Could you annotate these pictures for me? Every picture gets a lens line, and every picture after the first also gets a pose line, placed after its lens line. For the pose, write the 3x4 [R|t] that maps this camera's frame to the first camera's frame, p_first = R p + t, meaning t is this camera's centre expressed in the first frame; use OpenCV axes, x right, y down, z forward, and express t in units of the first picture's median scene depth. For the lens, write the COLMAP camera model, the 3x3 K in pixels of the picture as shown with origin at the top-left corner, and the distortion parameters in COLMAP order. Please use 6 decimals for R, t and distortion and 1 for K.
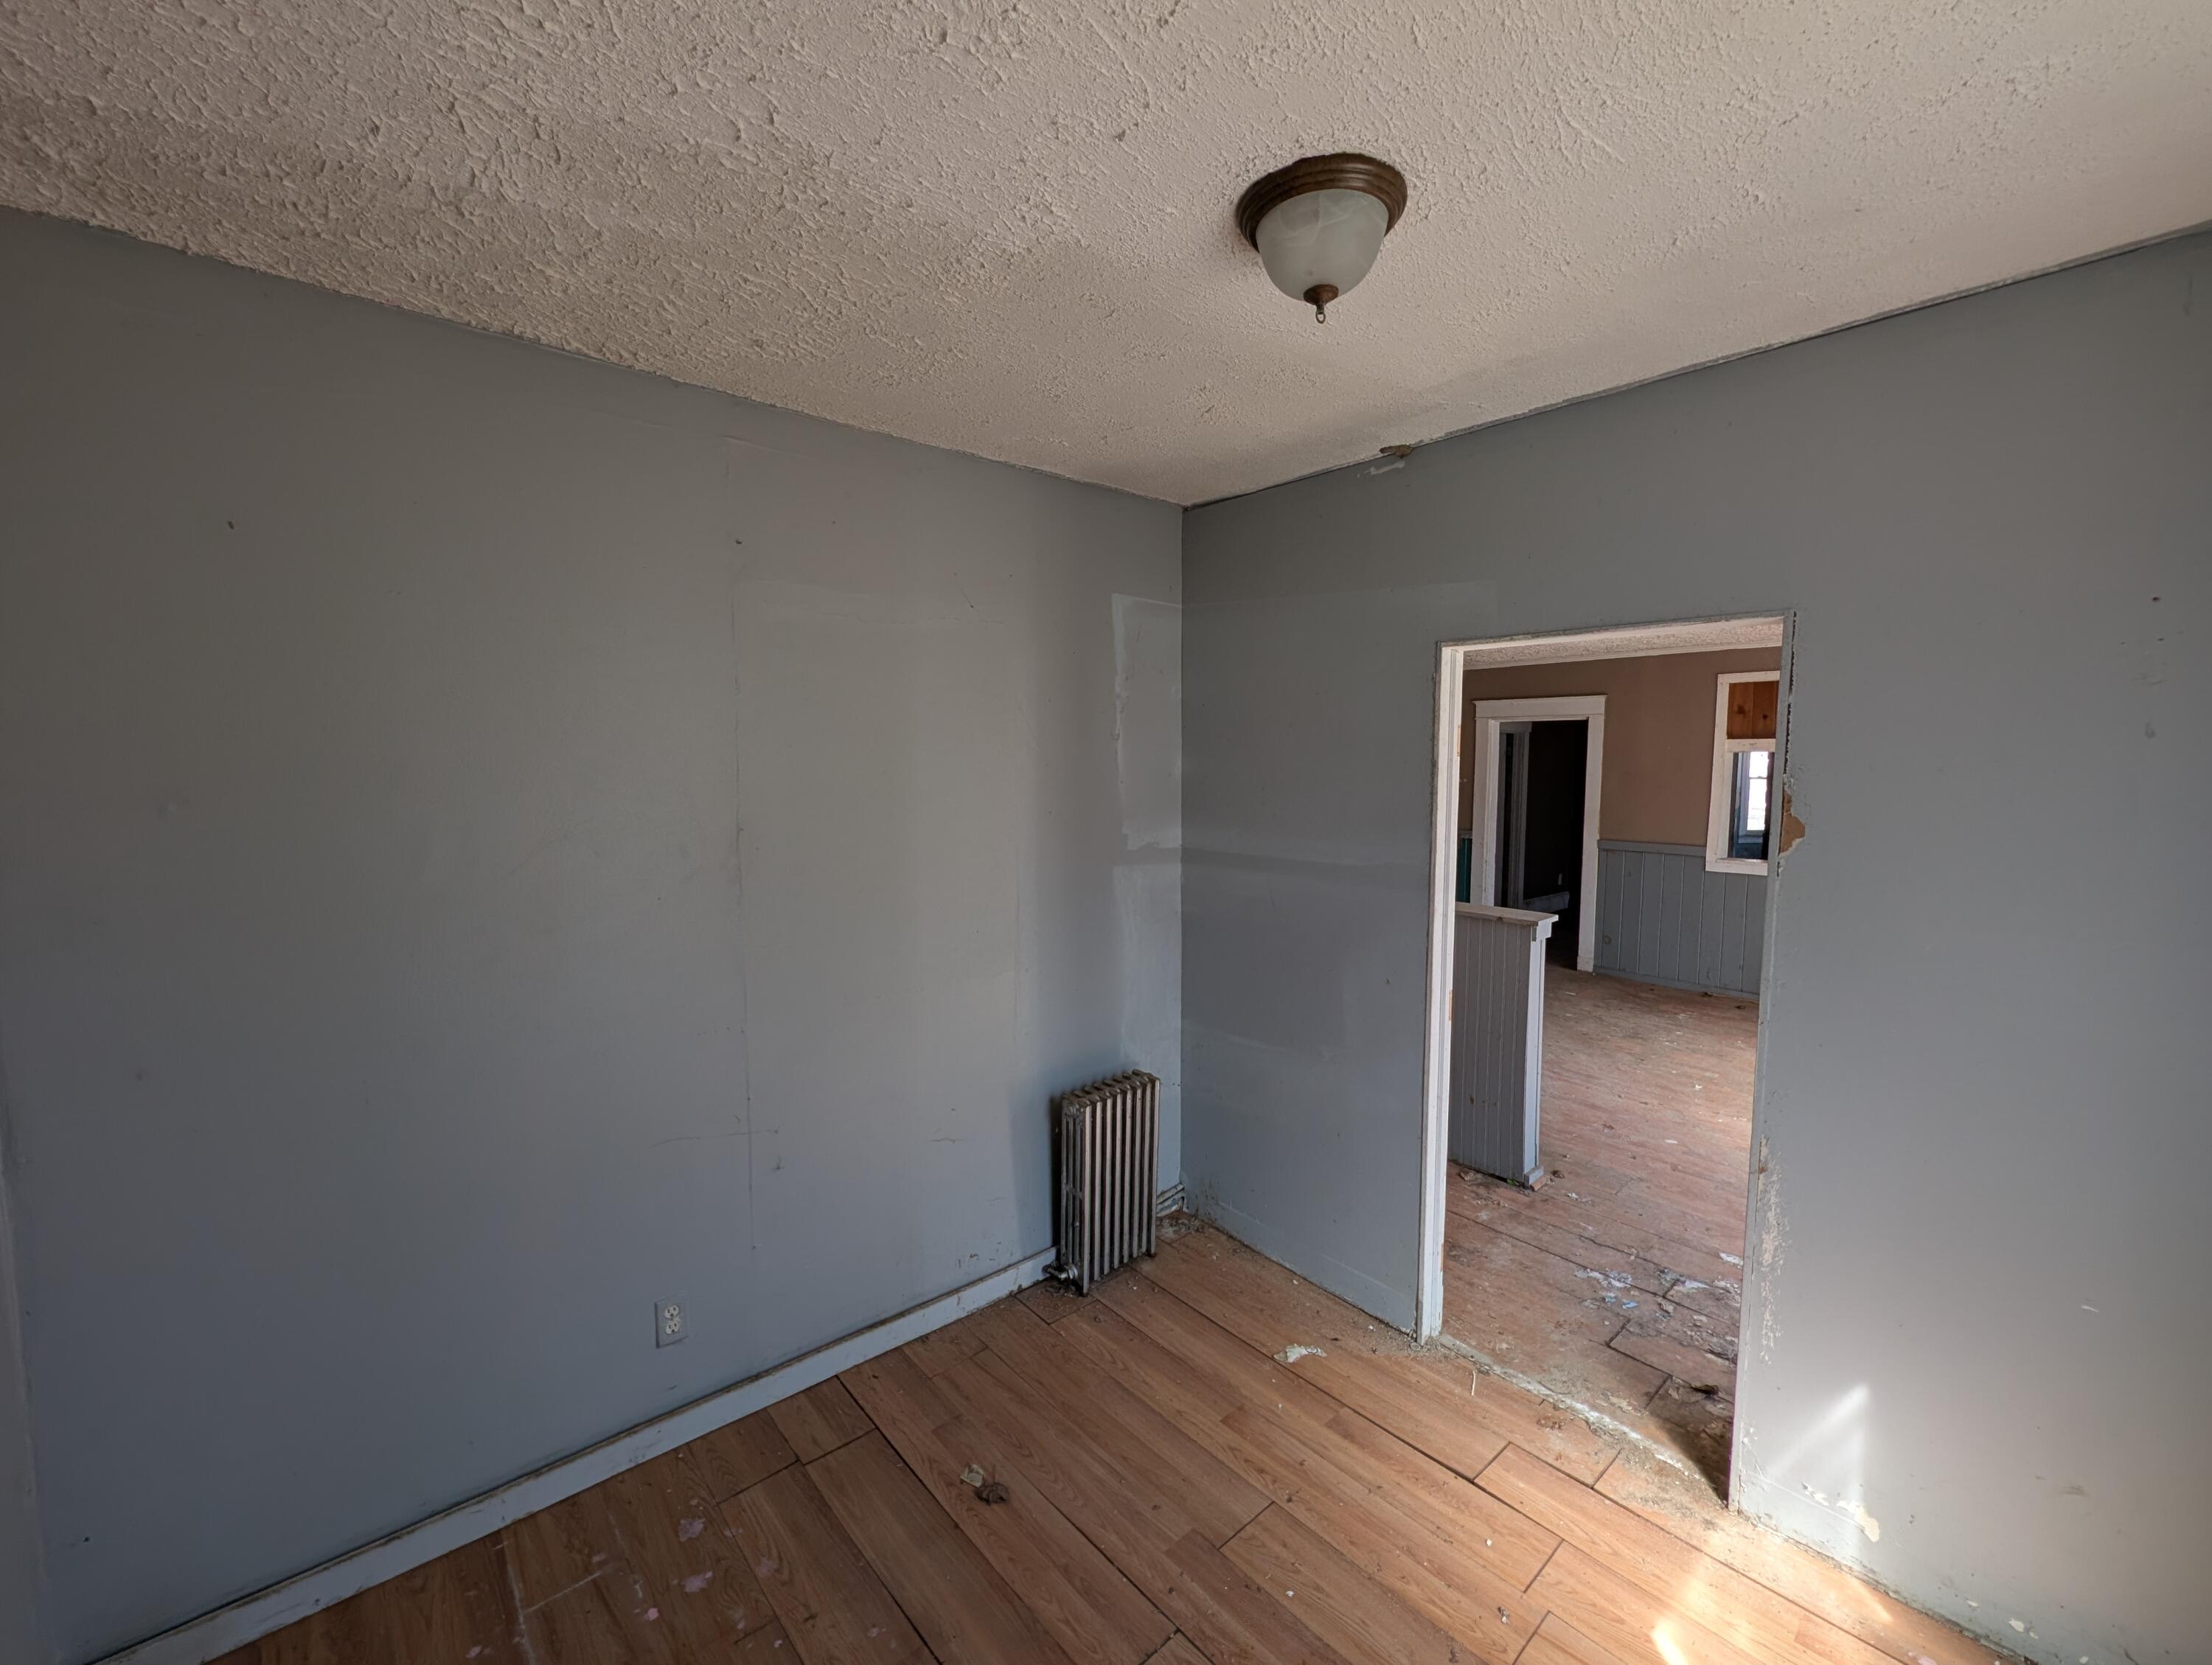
lens RADIAL K [[910.9, 0, 1112.3], [0, 910.9, 828.3], [0, 0, 1]] dist [0.001731, -0.001188]
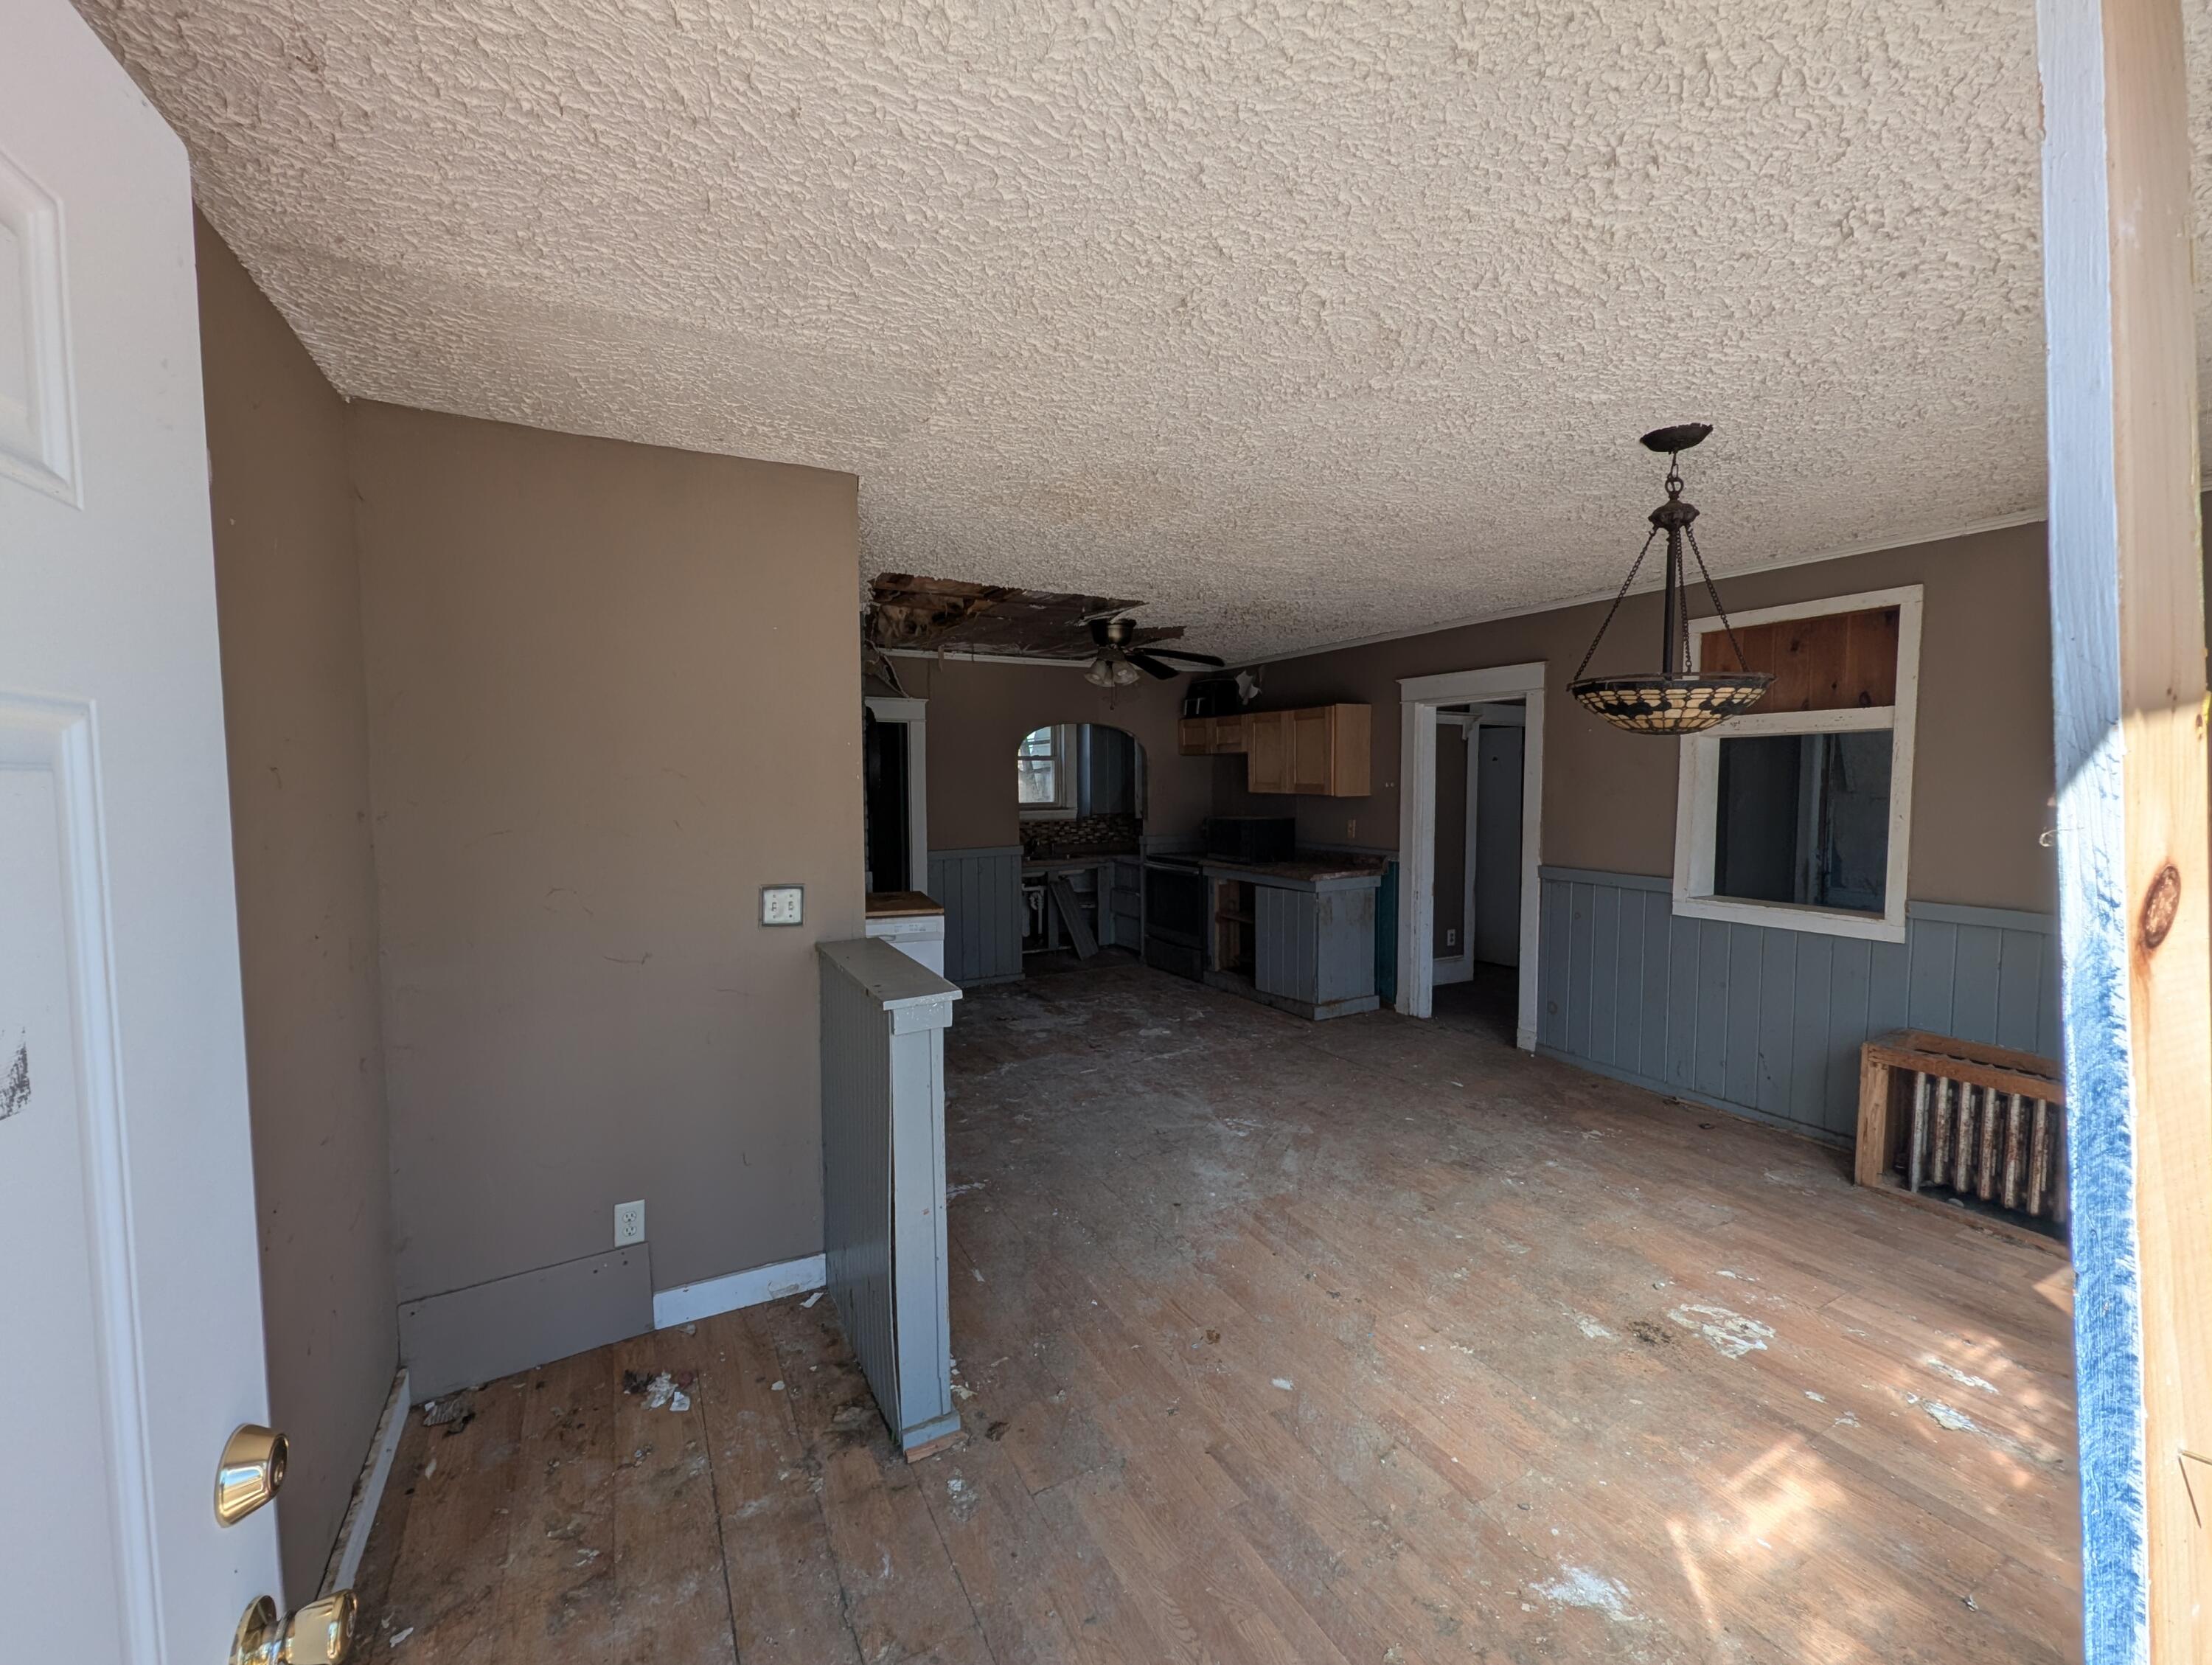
lens RADIAL K [[910.9, 0, 1103.9], [0, 910.9, 834.3], [0, 0, 1]] dist [0.001731, -0.001188]
pose [[0.973987, 0.007117, -0.226491, 0.760426], [-0.010744, 0.999833, -0.014787, 0.004660], [0.226348, 0.016836, 0.973901, 0.485806]]
